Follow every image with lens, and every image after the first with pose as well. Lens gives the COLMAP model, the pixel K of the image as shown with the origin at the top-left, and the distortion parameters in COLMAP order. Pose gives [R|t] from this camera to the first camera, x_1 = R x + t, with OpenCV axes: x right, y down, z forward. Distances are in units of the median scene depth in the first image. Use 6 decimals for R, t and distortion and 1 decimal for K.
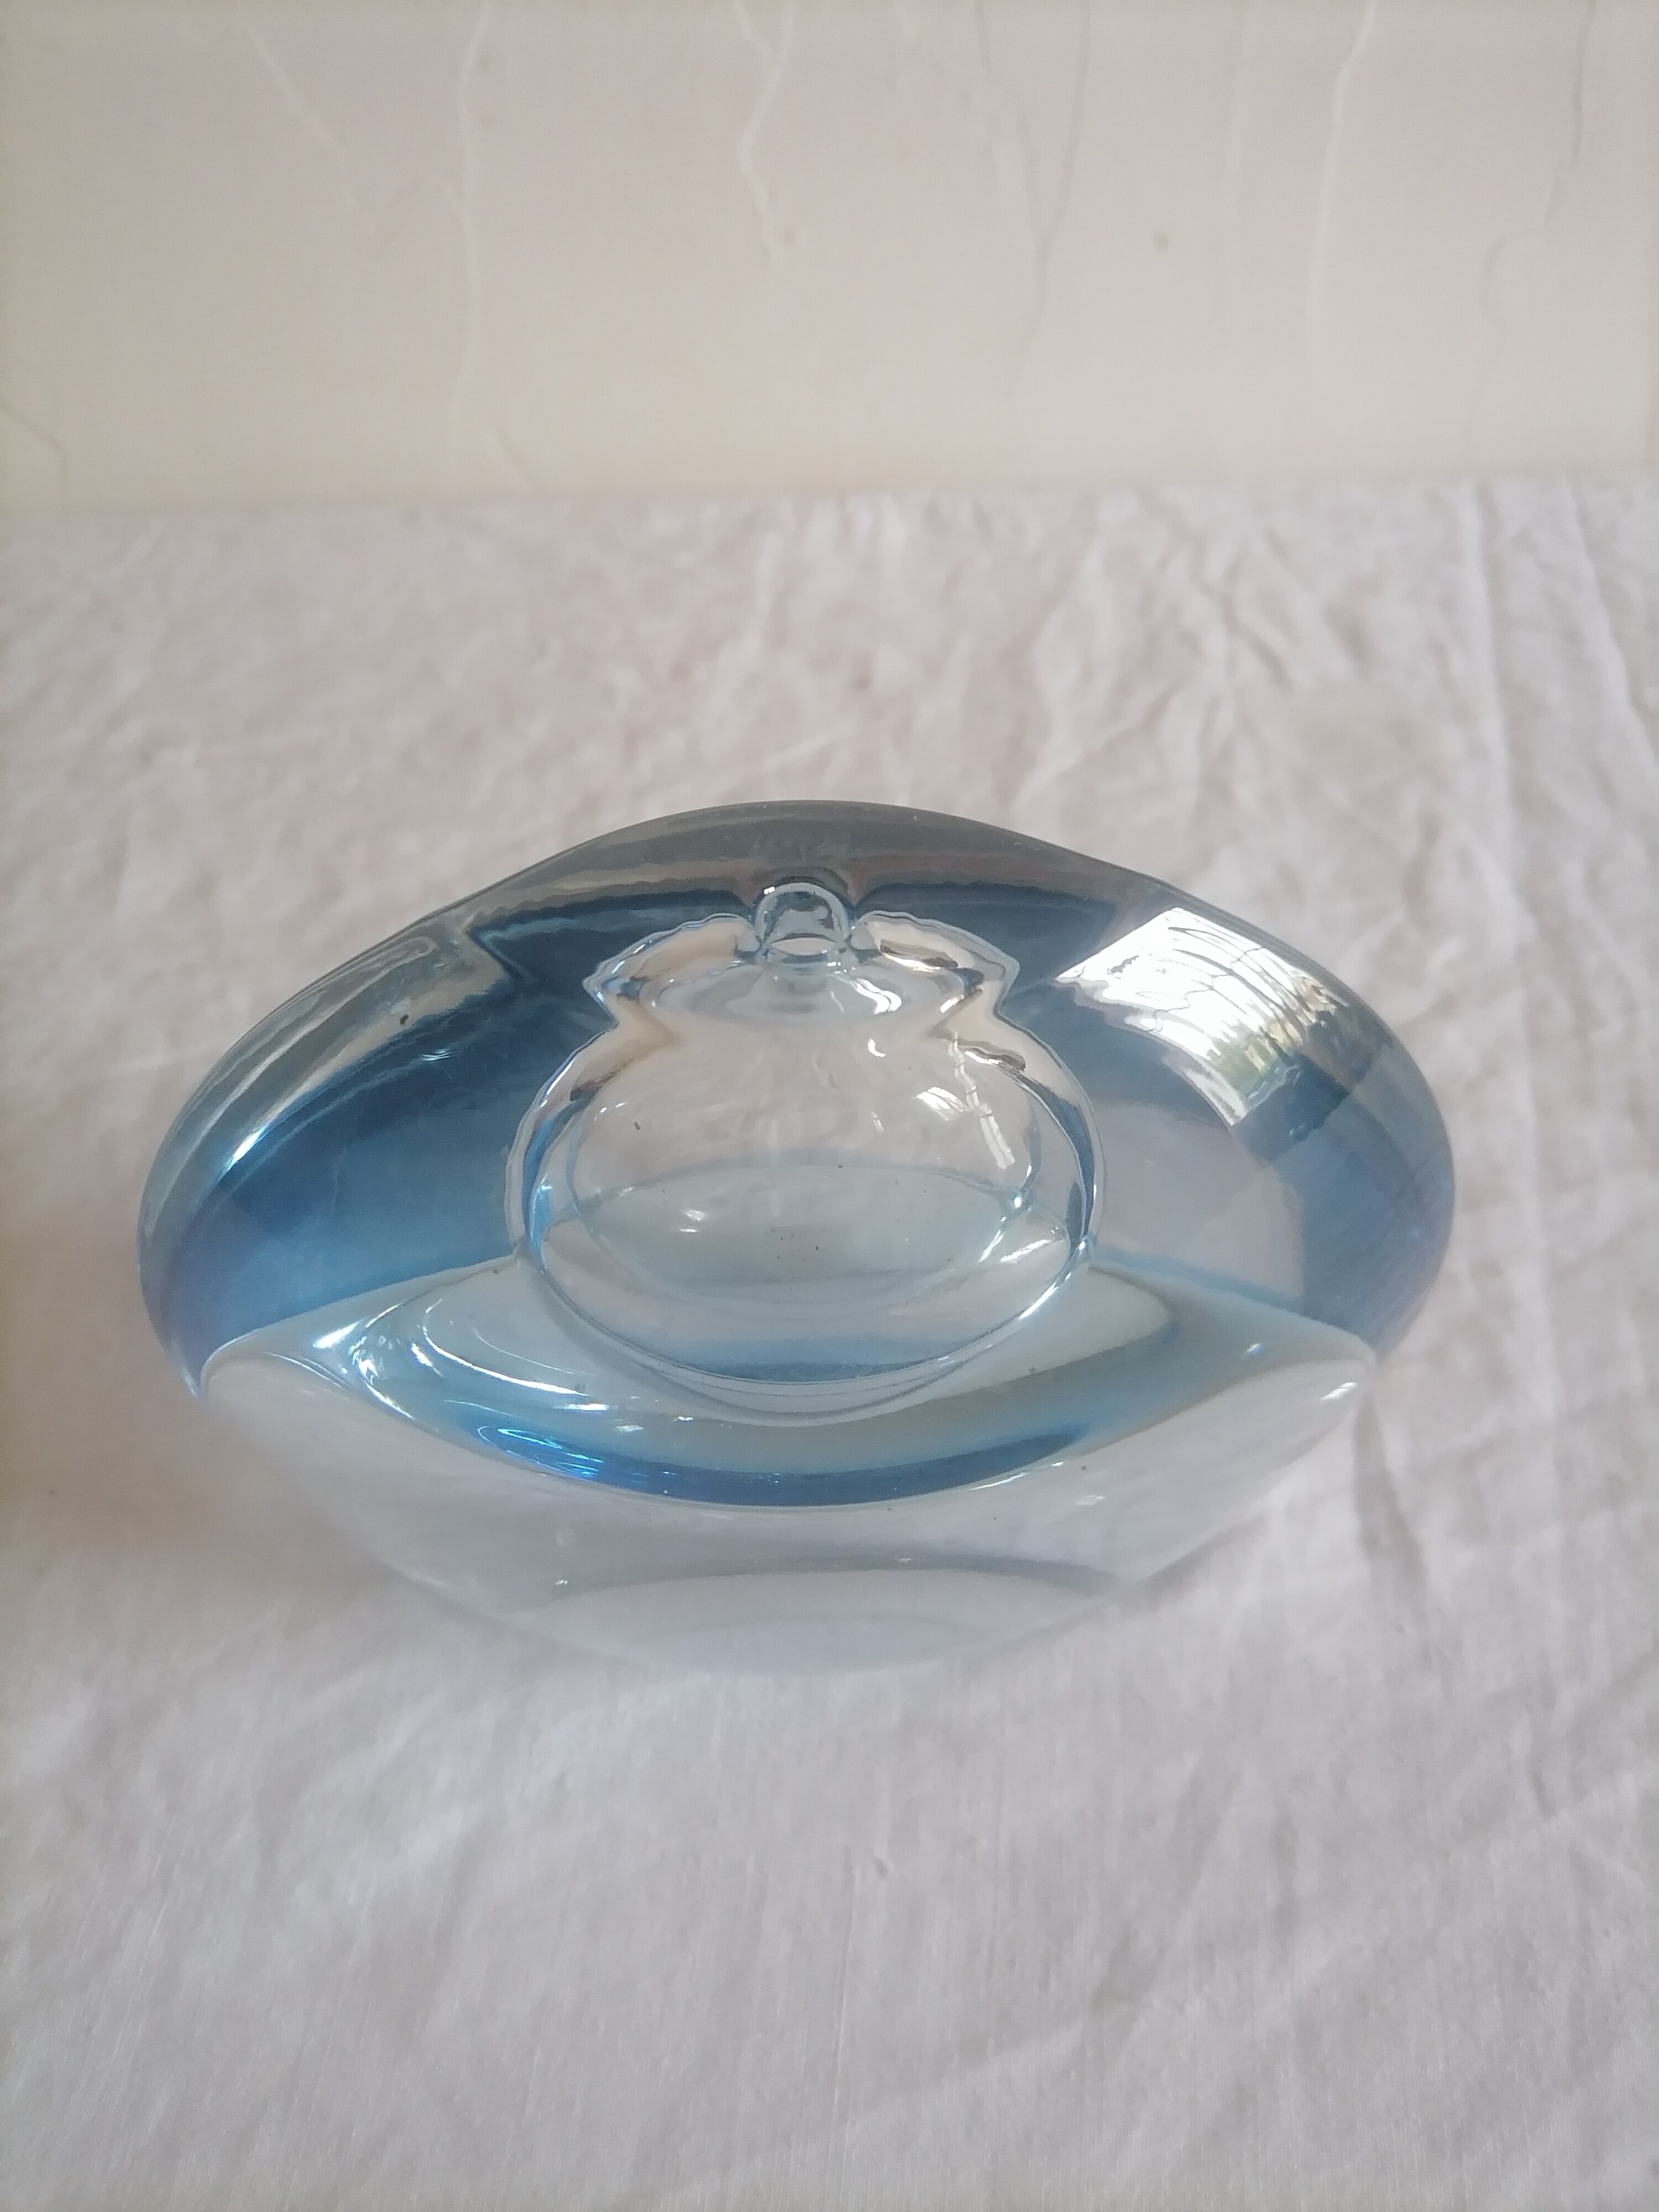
lens RADIAL K [[1708.2, 0, 835.5], [0, 1708.2, 1115.3], [0, 0, 1]] dist [-0.013418, 0.005190]
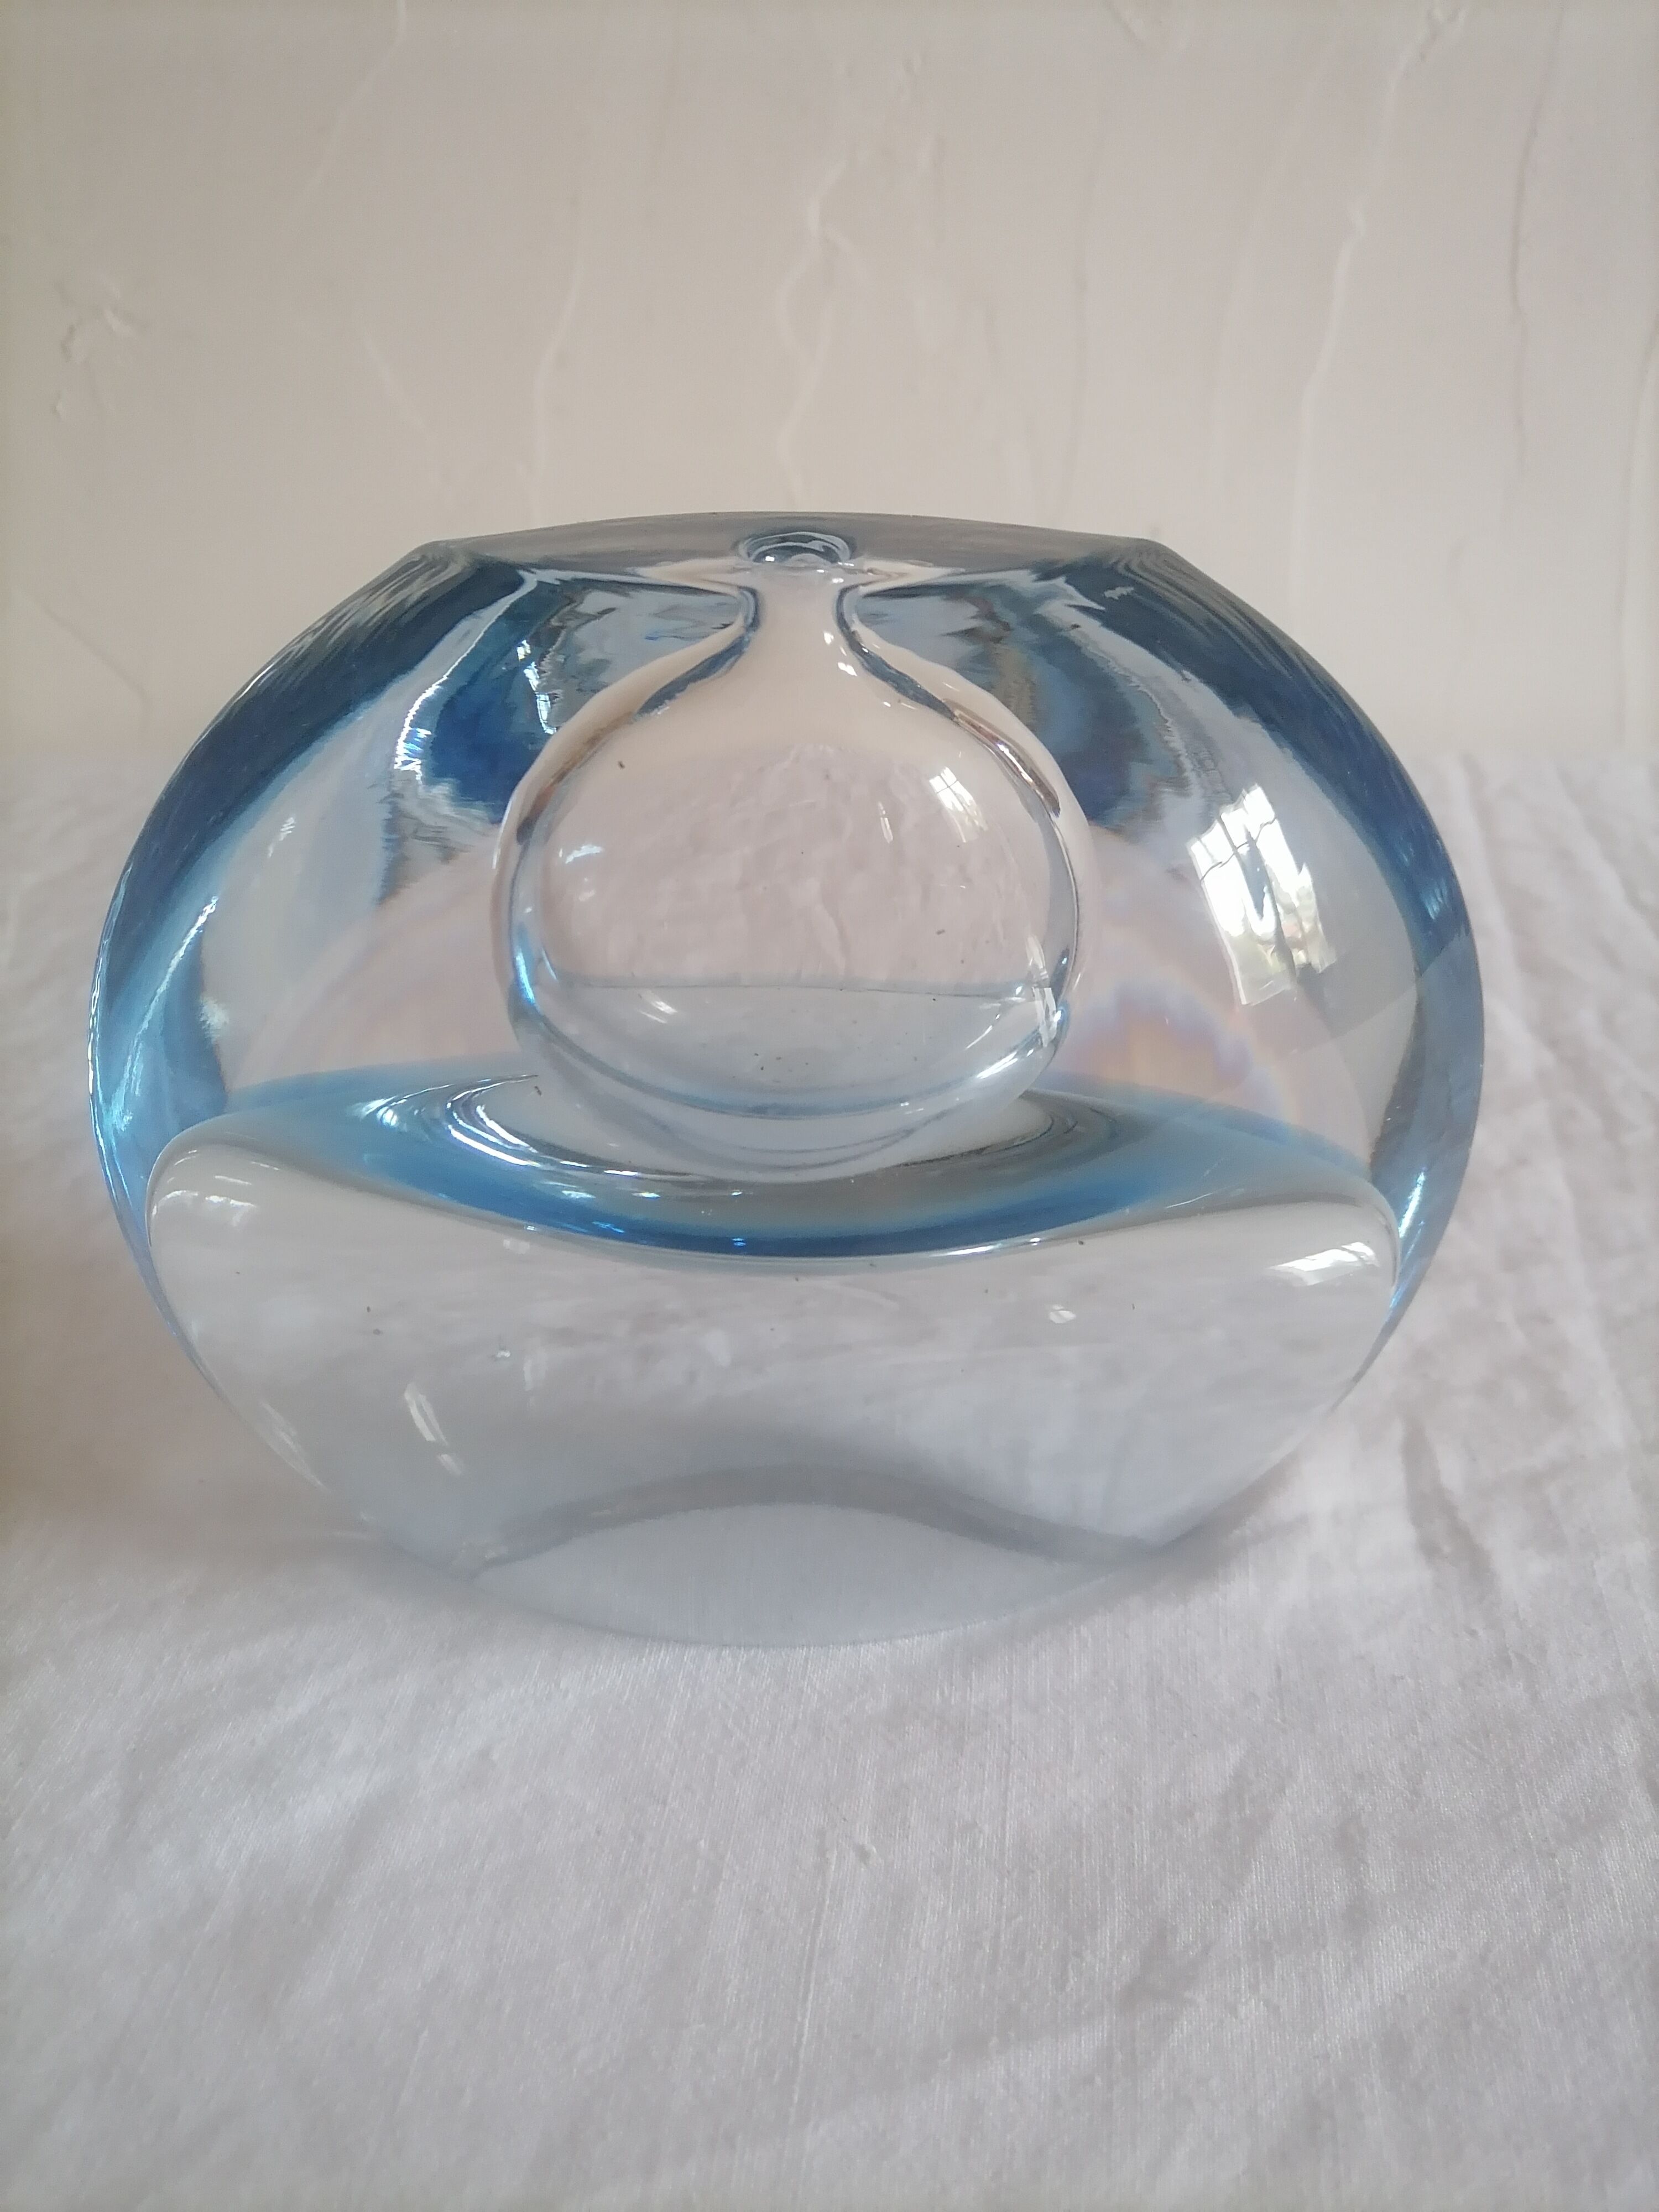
lens RADIAL K [[1708.2, 0, 825.7], [0, 1708.2, 1096.2], [0, 0, 1]] dist [-0.013418, 0.005190]
pose [[0.999451, 0.025107, -0.021620, 0.017367], [-0.030611, 0.949404, -0.312562, 0.340324], [0.012679, 0.313052, 0.949651, 0.097486]]
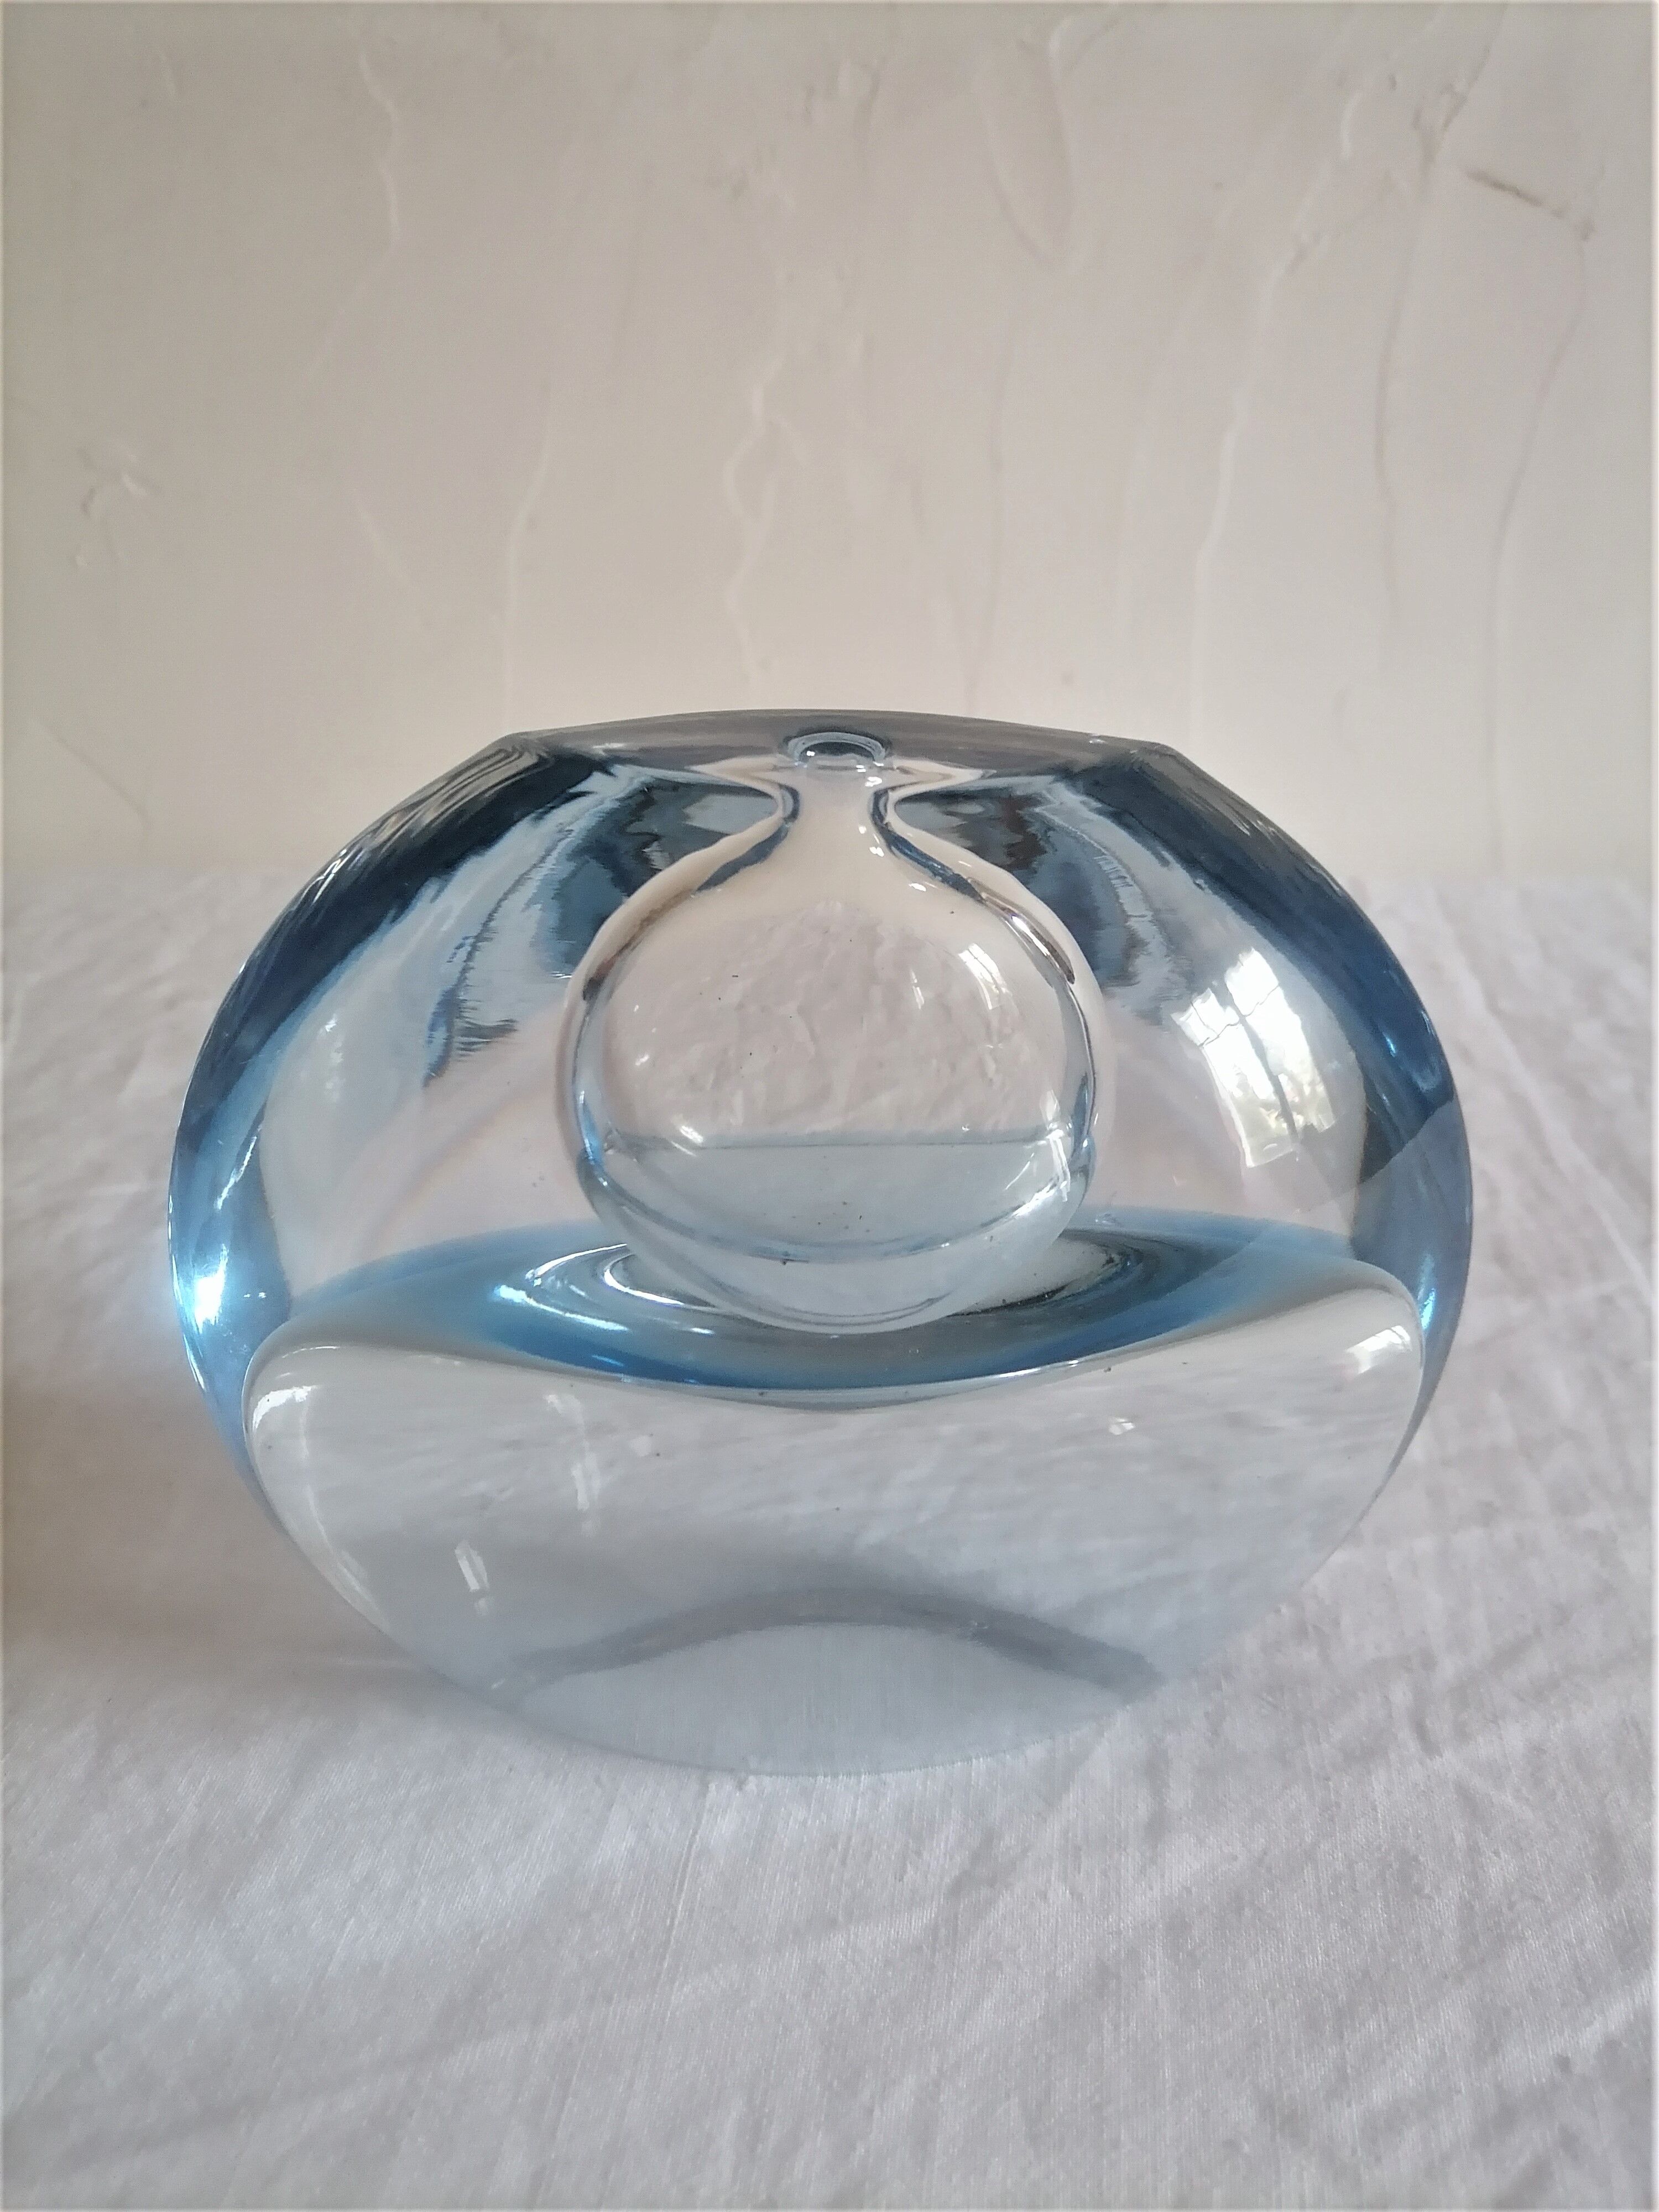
lens RADIAL K [[1708.2, 0, 830.8], [0, 1708.2, 1096.5], [0, 0, 1]] dist [-0.013418, 0.005190]
pose [[0.999499, 0.029430, -0.011628, 0.077264], [-0.031635, 0.920563, -0.389311, 0.444913], [-0.000754, 0.389484, 0.921033, -0.032308]]
